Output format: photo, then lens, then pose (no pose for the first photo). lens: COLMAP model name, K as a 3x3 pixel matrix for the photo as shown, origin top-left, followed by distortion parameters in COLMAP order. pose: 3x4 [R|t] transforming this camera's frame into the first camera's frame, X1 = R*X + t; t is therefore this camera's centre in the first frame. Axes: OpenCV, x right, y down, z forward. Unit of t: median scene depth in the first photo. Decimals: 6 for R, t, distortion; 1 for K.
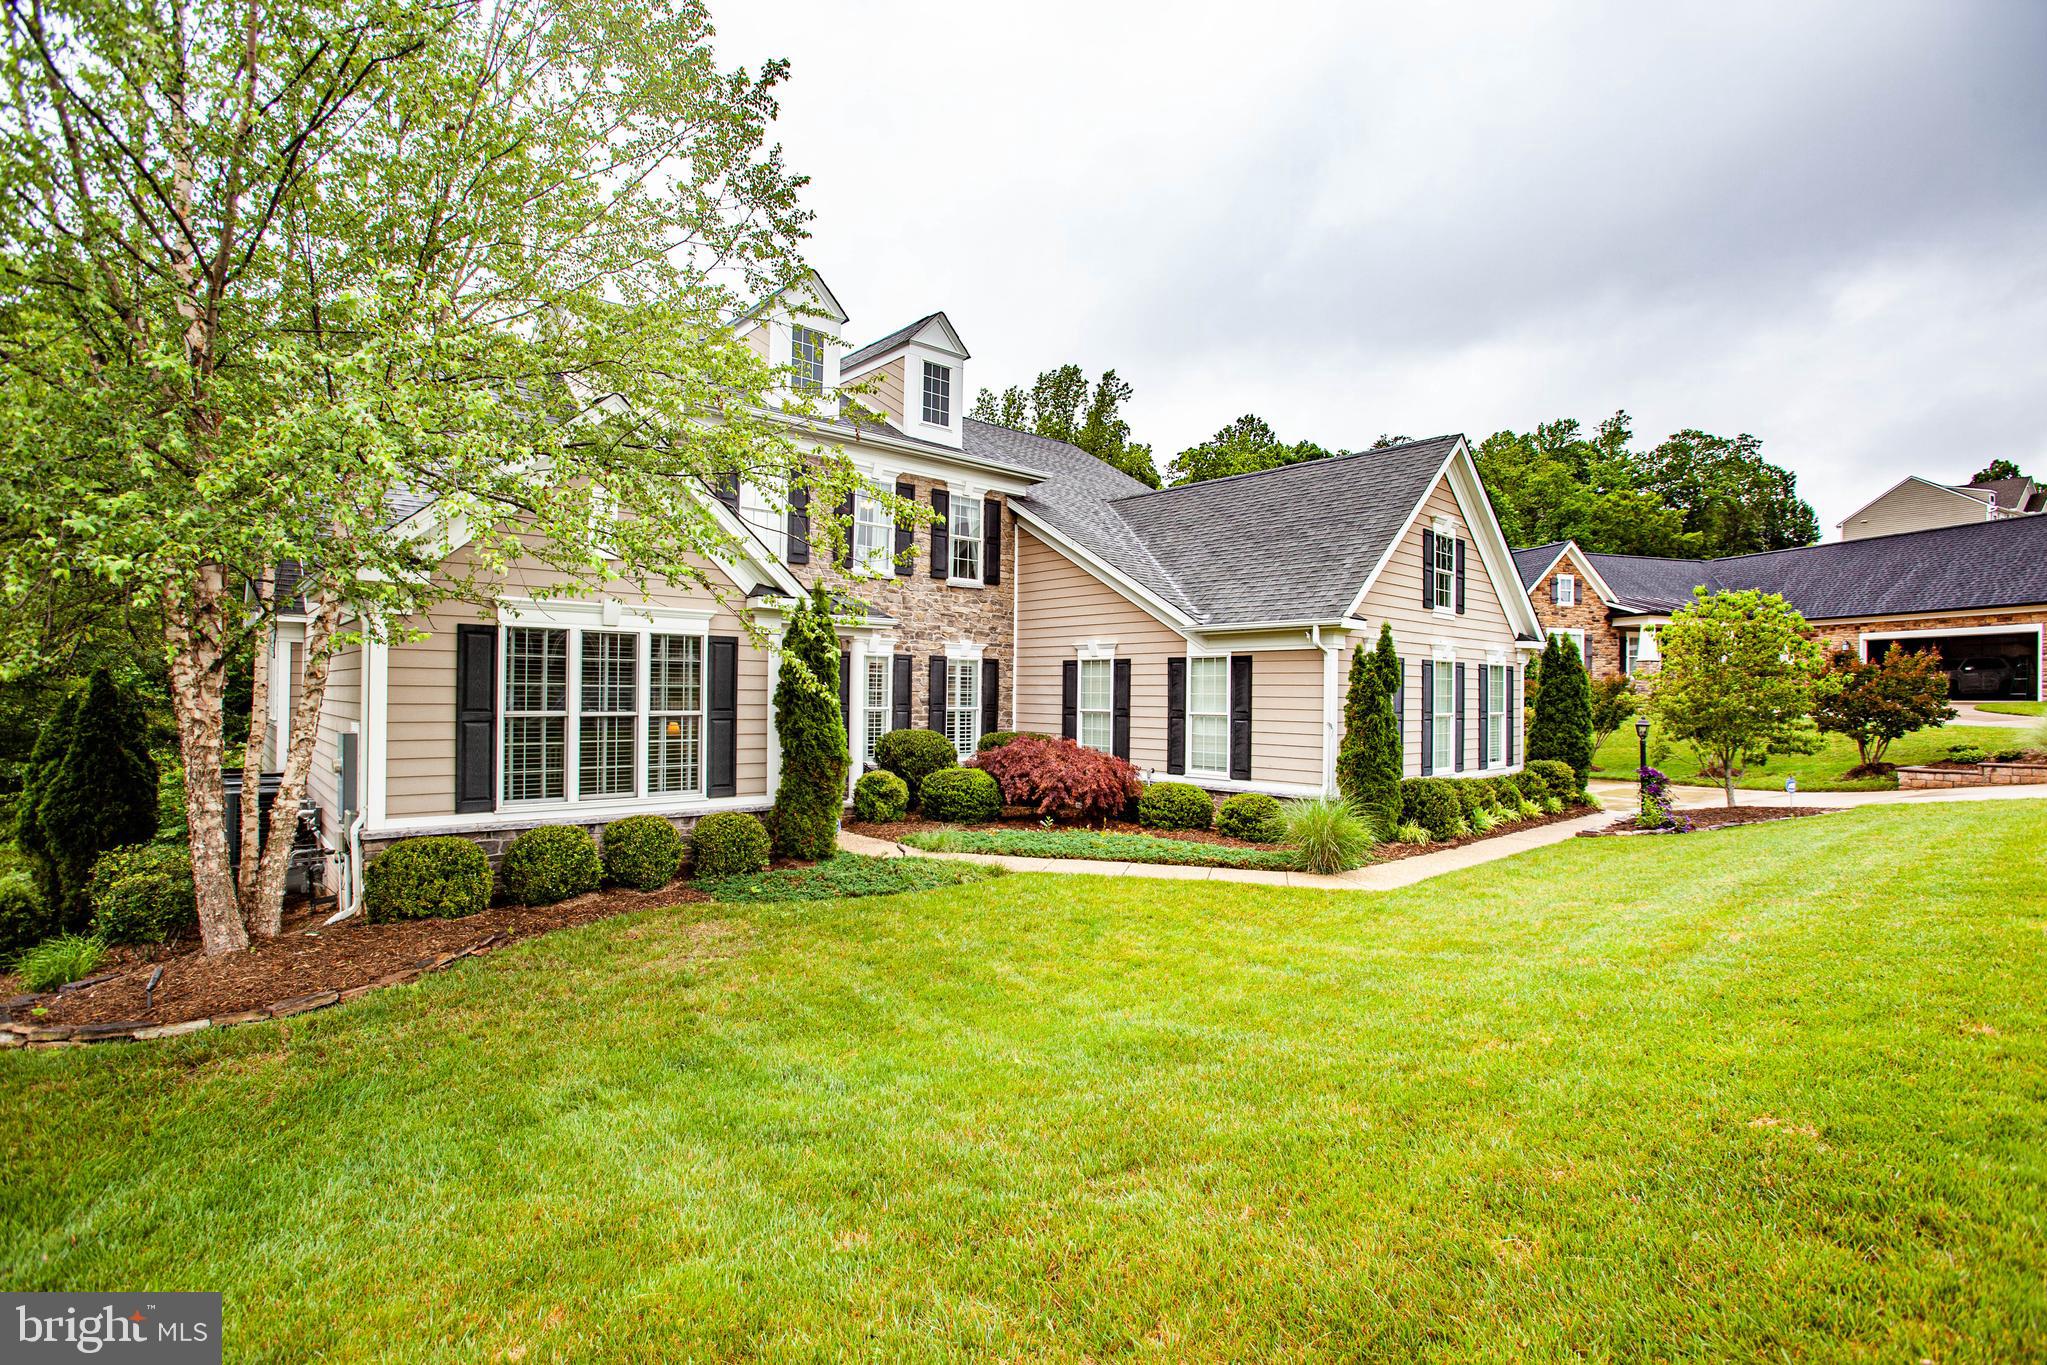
lens RADIAL K [[934.3, 0, 987.5], [0, 934.3, 676.7], [0, 0, 1]] dist [-0.000893, -0.000051]
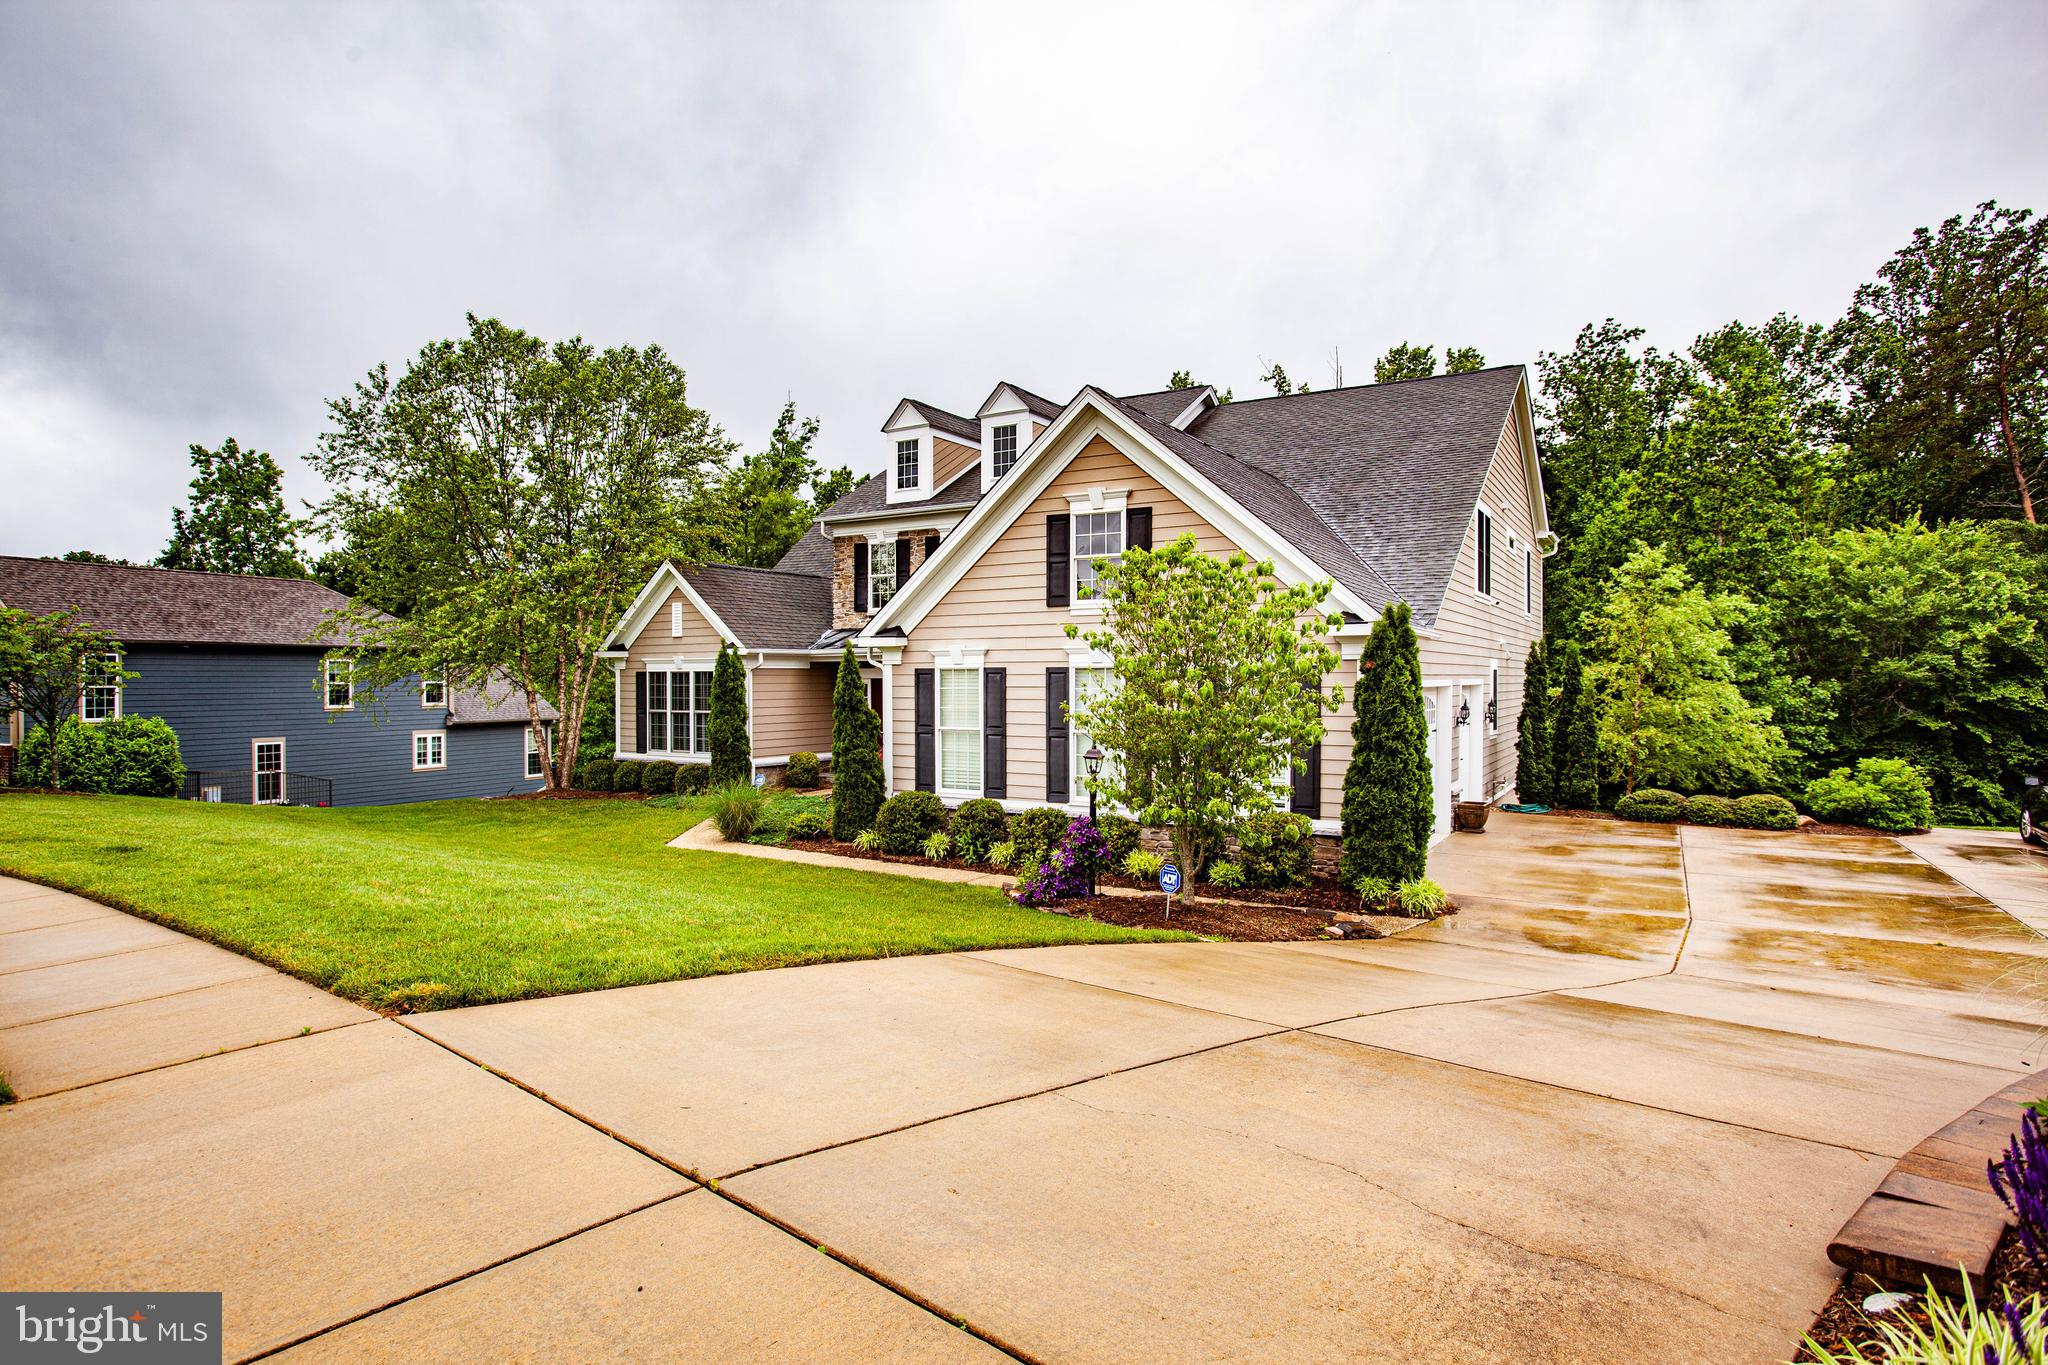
lens RADIAL K [[1098.6, 0, 1024.0], [0, 1098.6, 682.5], [0, 0, 1]] dist [-0.001825, -0.000058]
pose [[0.311516, -0.006763, -0.950217, 1.408998], [0.017192, 0.999851, -0.001480, -0.004908], [0.950085, -0.015875, 0.311586, 0.638849]]
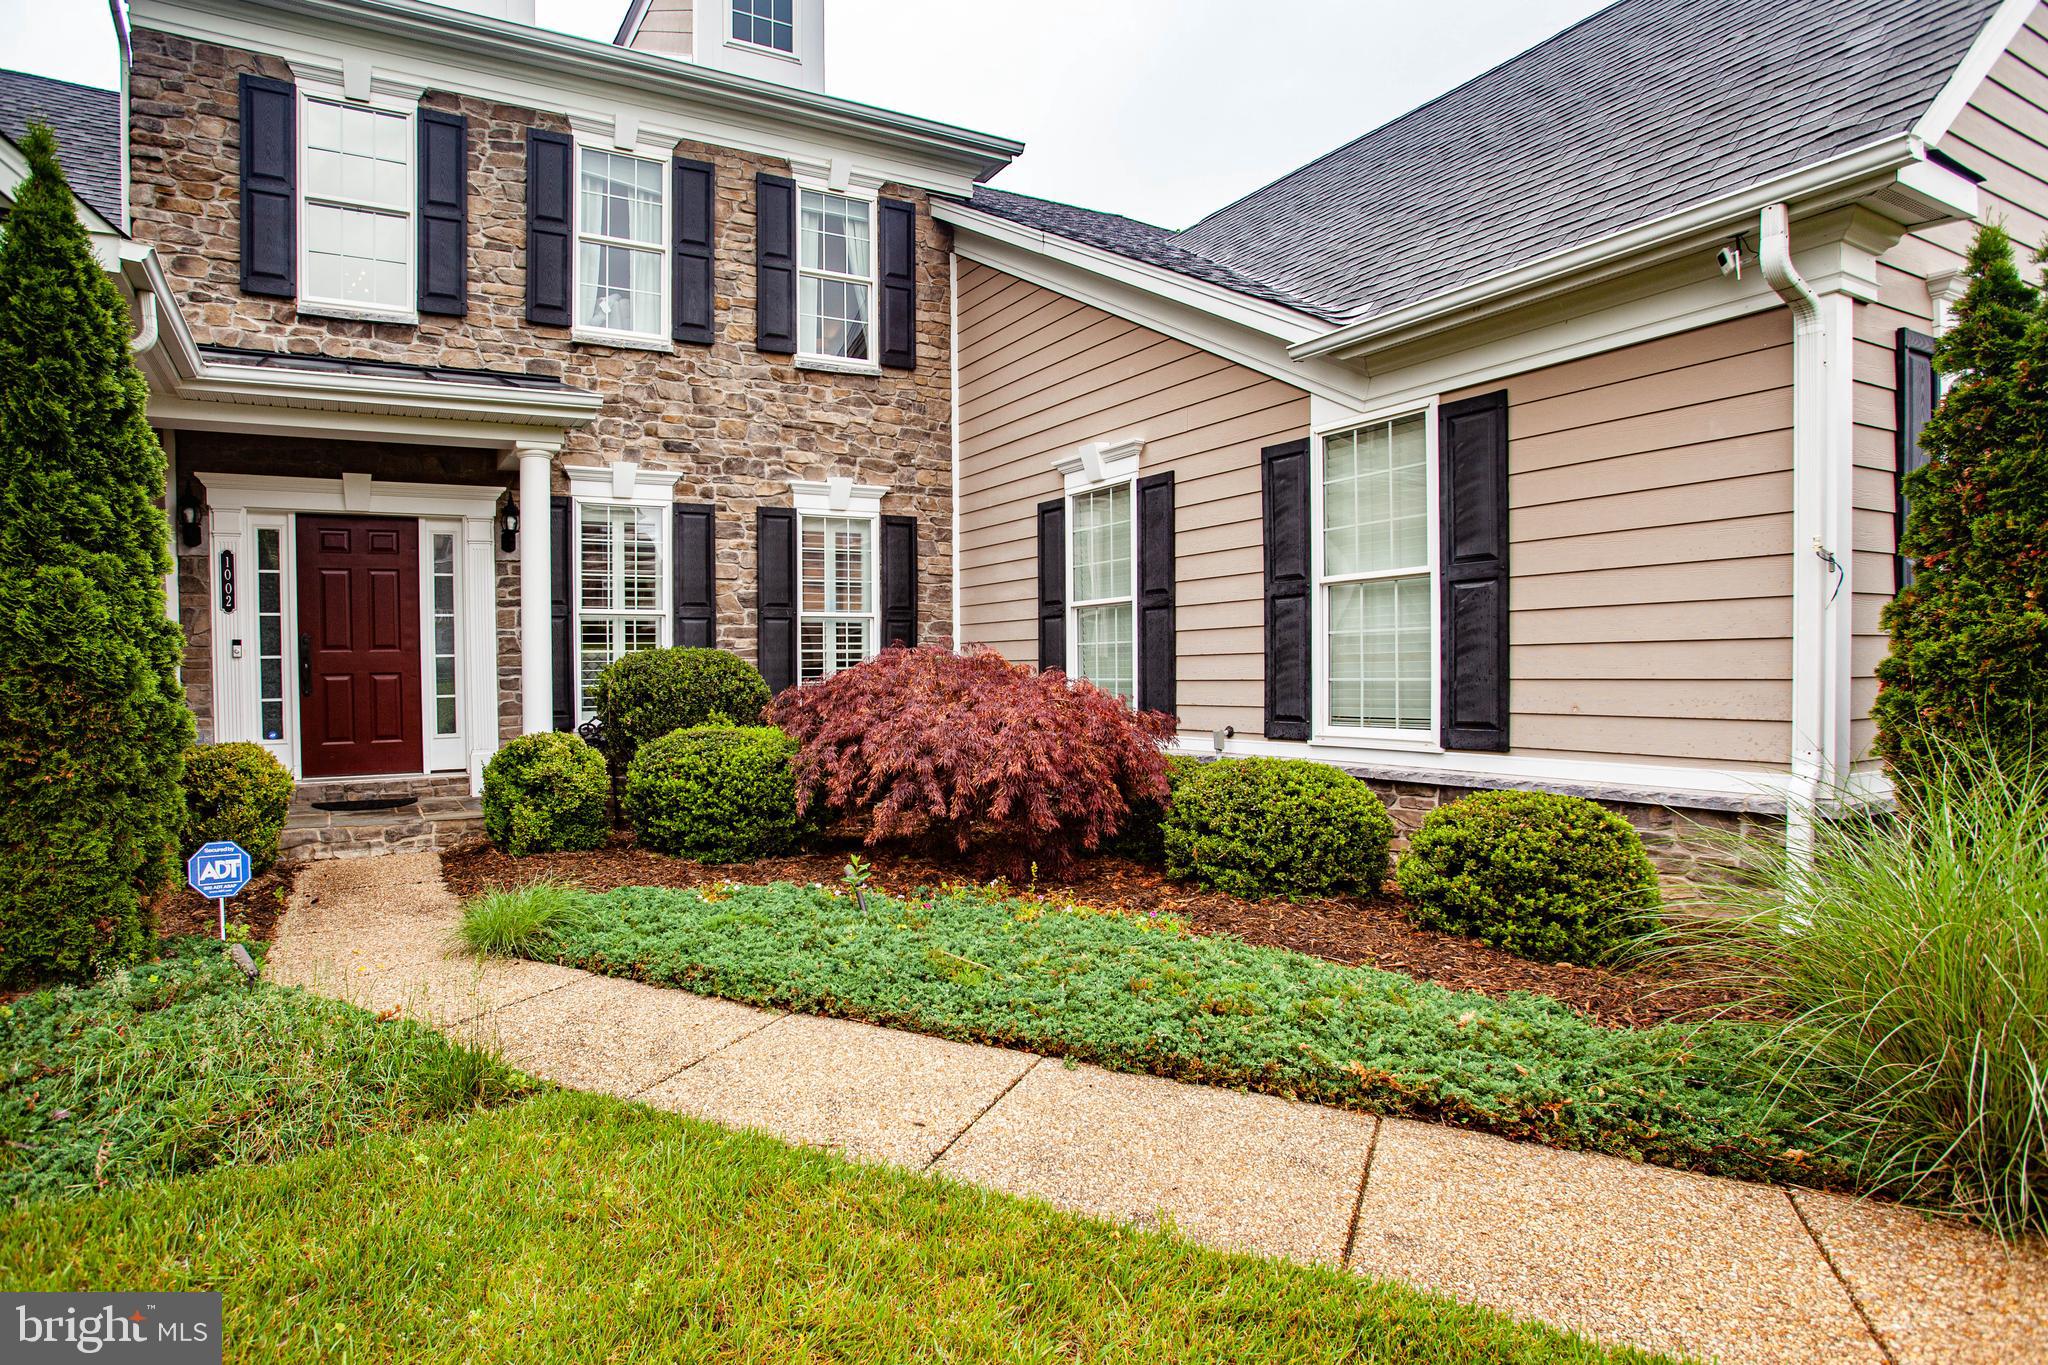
lens RADIAL K [[1039.1, 0, 815.0], [0, 1039.1, 676.2], [0, 0, 1]] dist [-0.064580, 0.053779]
pose [[0.961014, -0.021909, -0.275632, 0.127771], [0.028316, 0.999413, 0.019284, 0.062446], [0.275047, -0.026337, 0.961070, 0.519122]]
